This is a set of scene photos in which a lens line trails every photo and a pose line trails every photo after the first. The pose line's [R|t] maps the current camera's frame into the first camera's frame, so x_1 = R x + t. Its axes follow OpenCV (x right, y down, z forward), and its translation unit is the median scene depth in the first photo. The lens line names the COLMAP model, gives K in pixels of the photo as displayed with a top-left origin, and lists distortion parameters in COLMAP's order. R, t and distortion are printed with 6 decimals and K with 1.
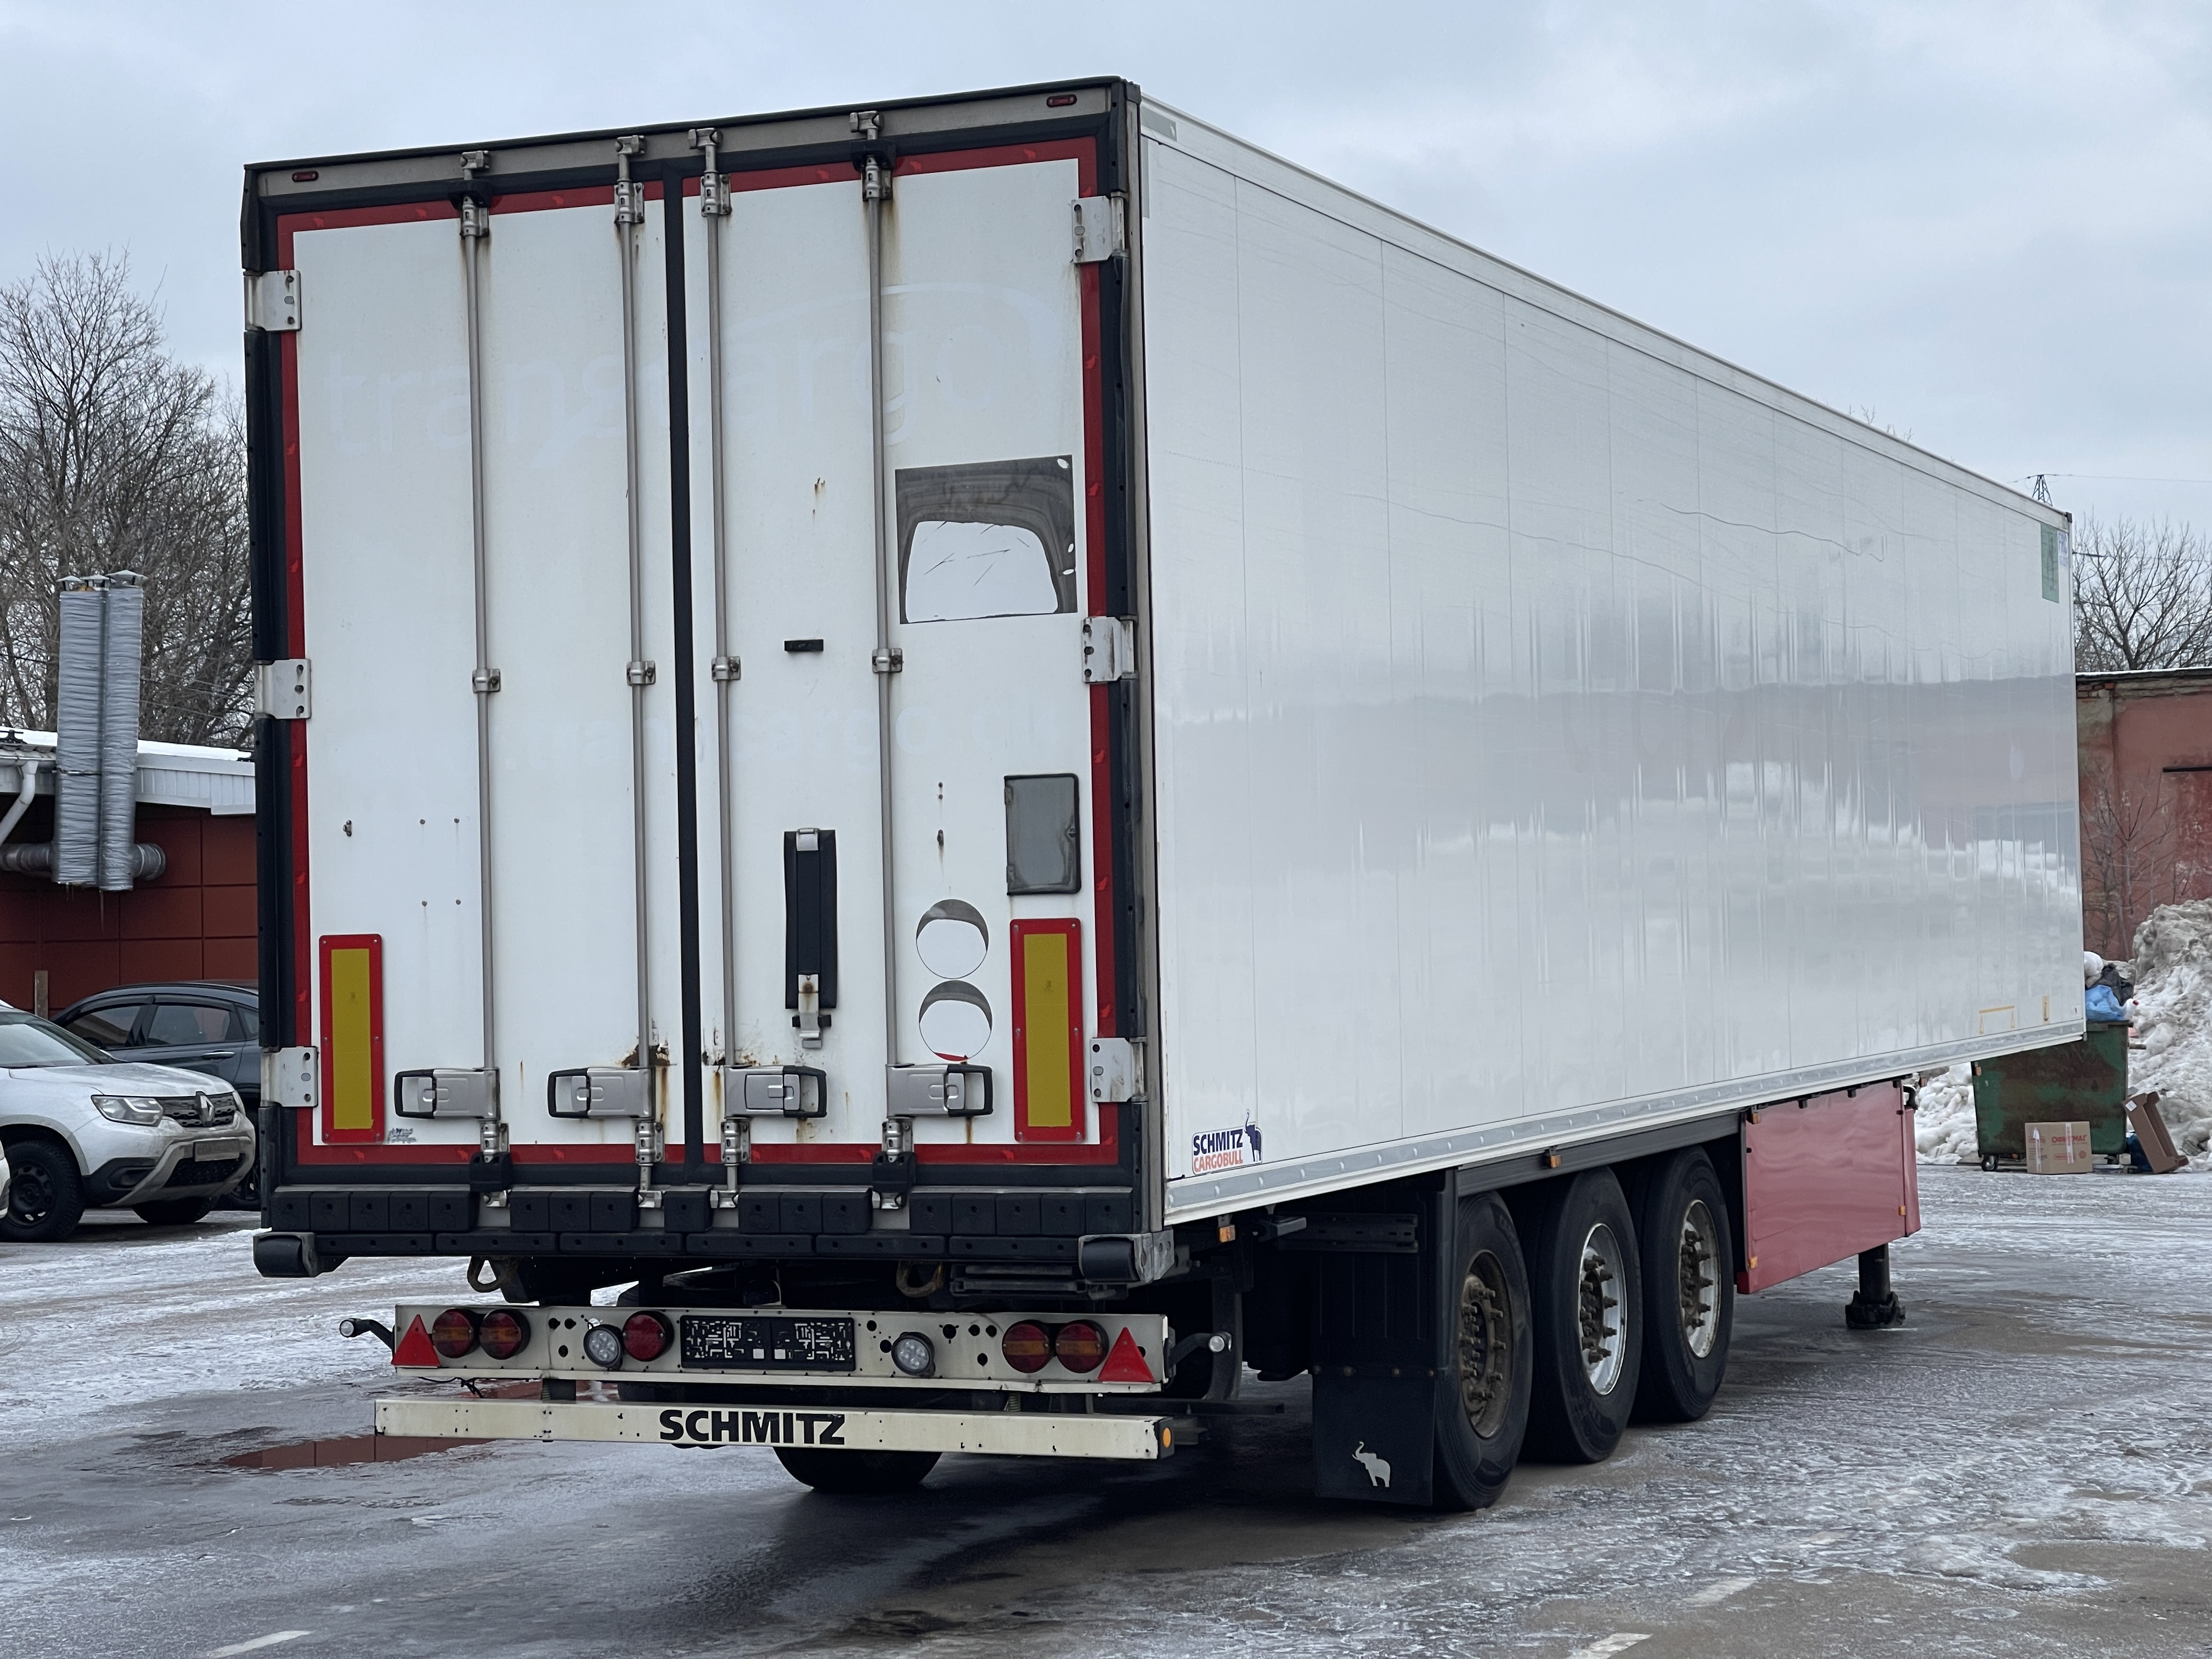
lens RADIAL K [[4061.8, 0, 1039.6], [0, 4061.8, 839.4], [0, 0, 1]] dist [0.226160, 0.460178]
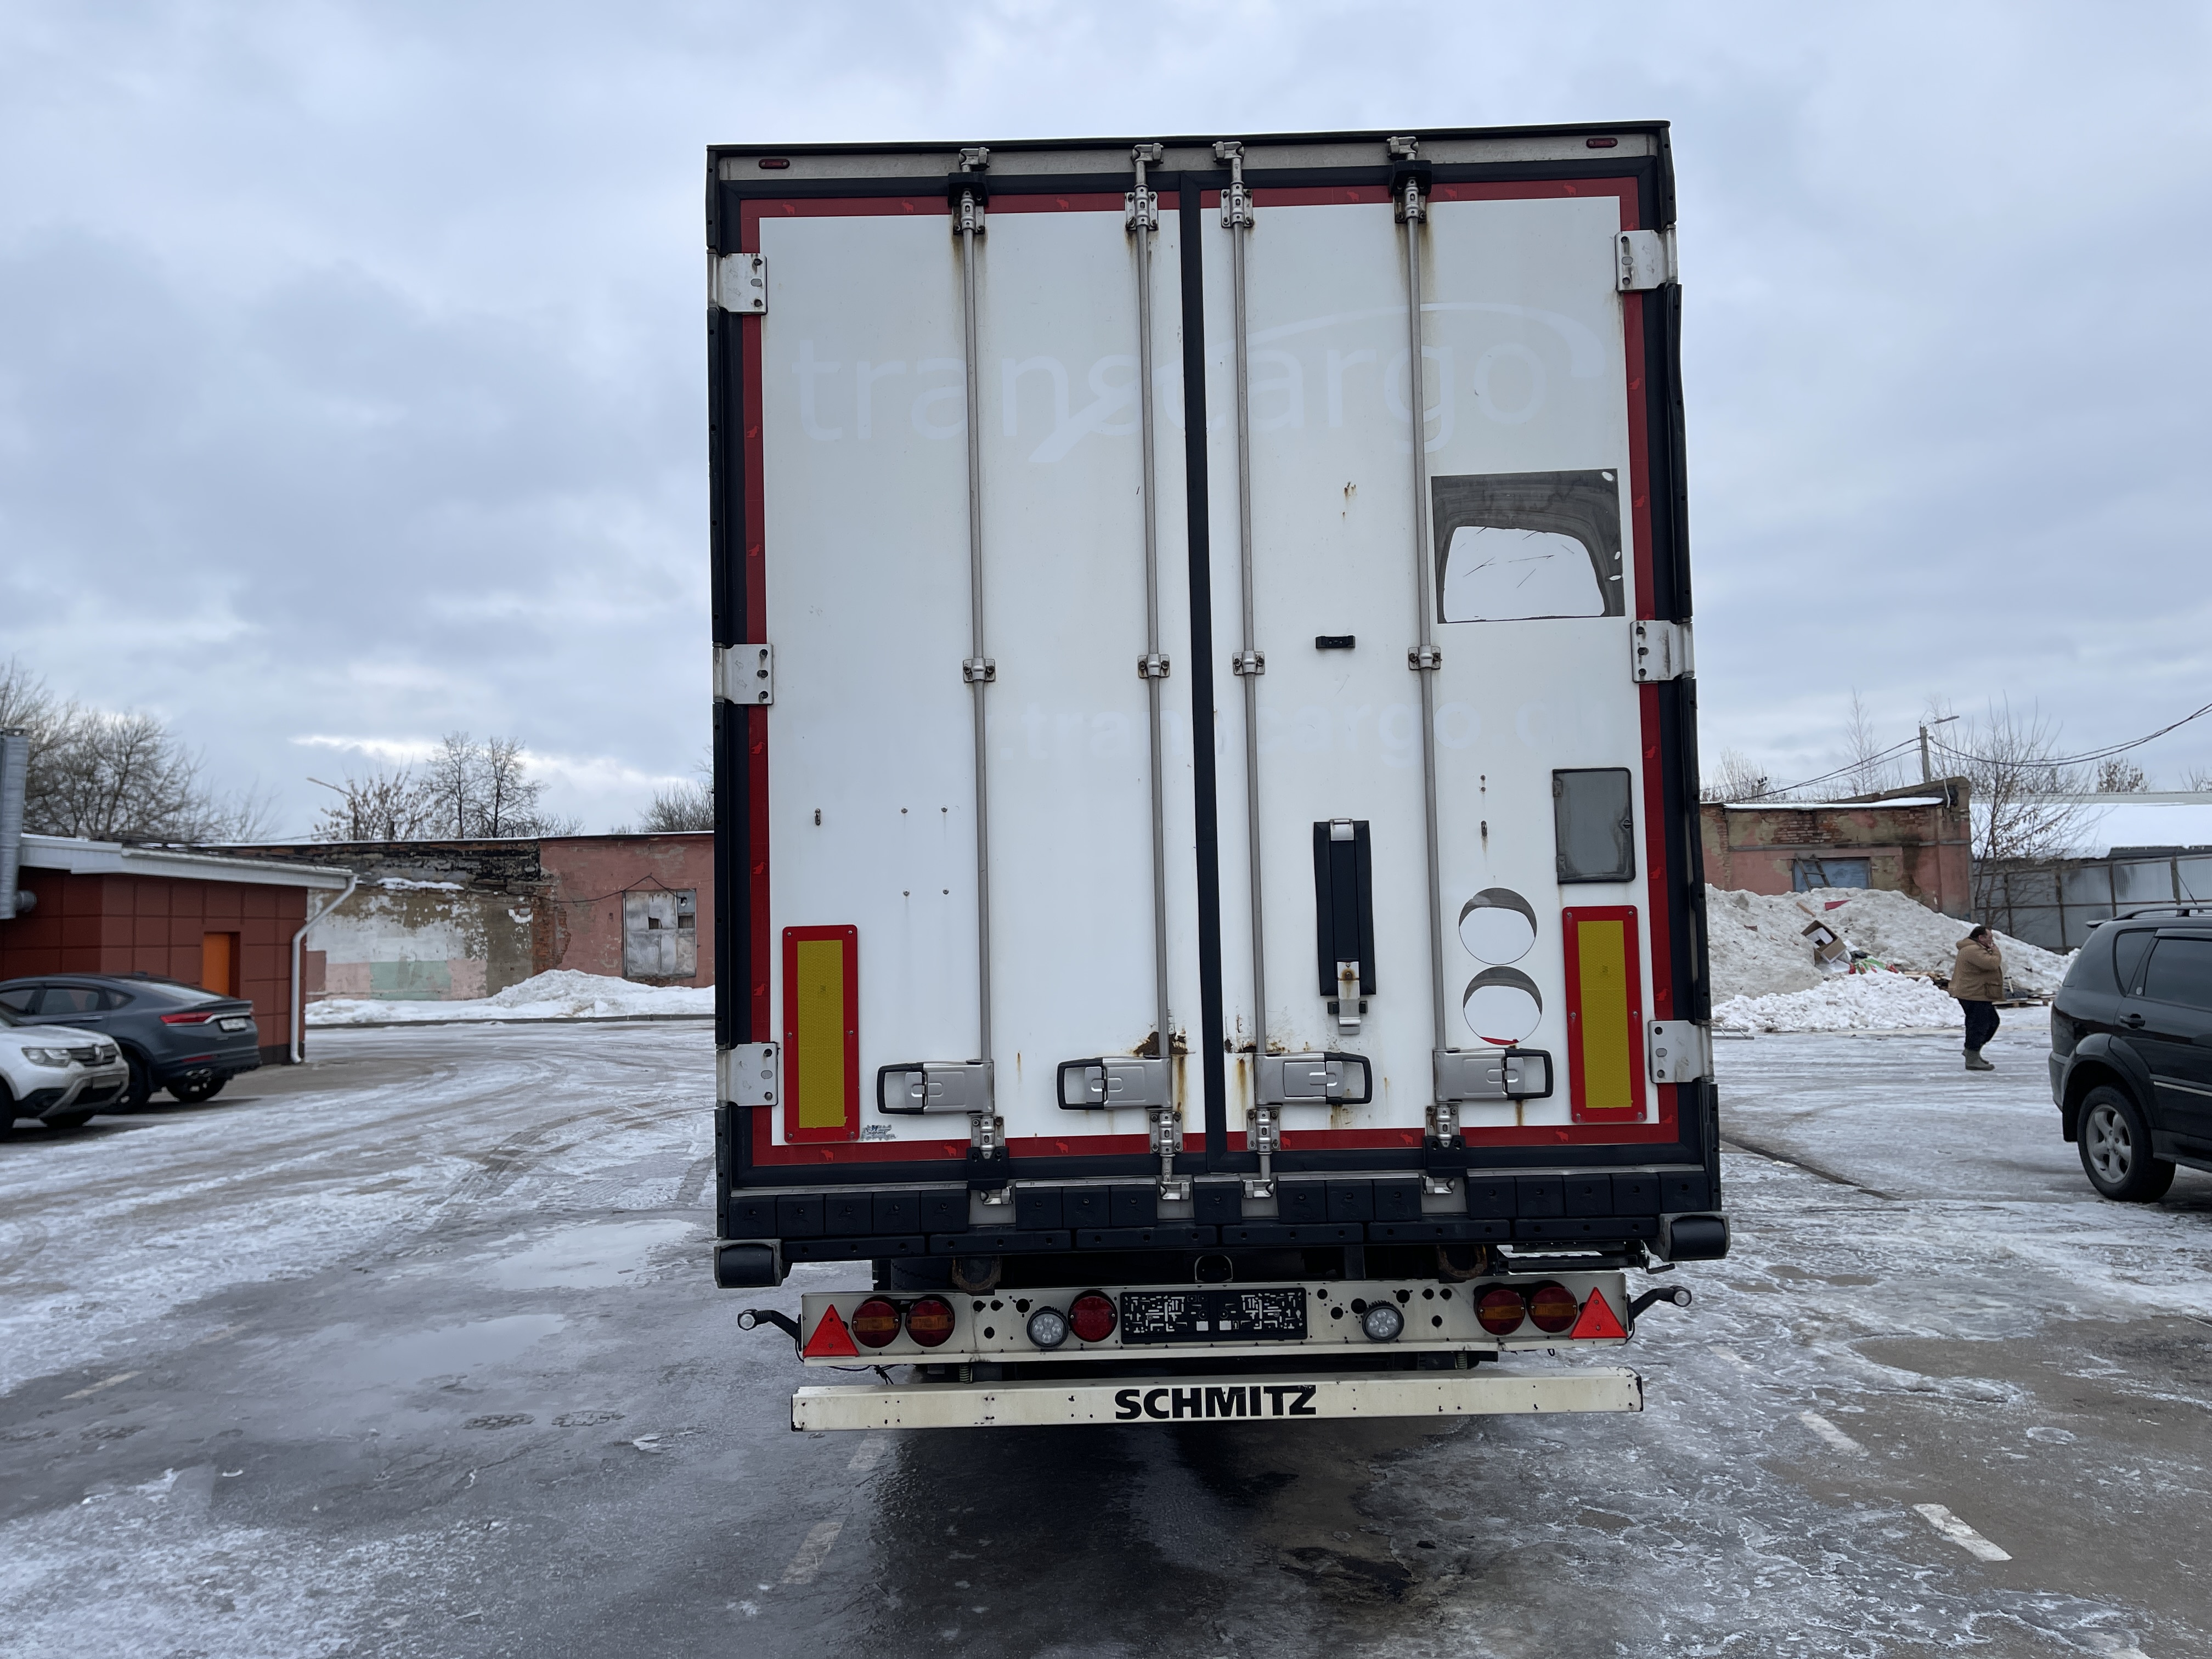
lens RADIAL K [[1632.7, 0, 1106.0], [0, 1632.7, 829.5], [0, 0, 1]] dist [0.083734, -0.103849]
pose [[0.917806, 0.022811, 0.396373, -0.270694], [-0.002683, 0.998682, -0.051262, 0.020921], [-0.397019, 0.045985, 0.916658, 0.636389]]
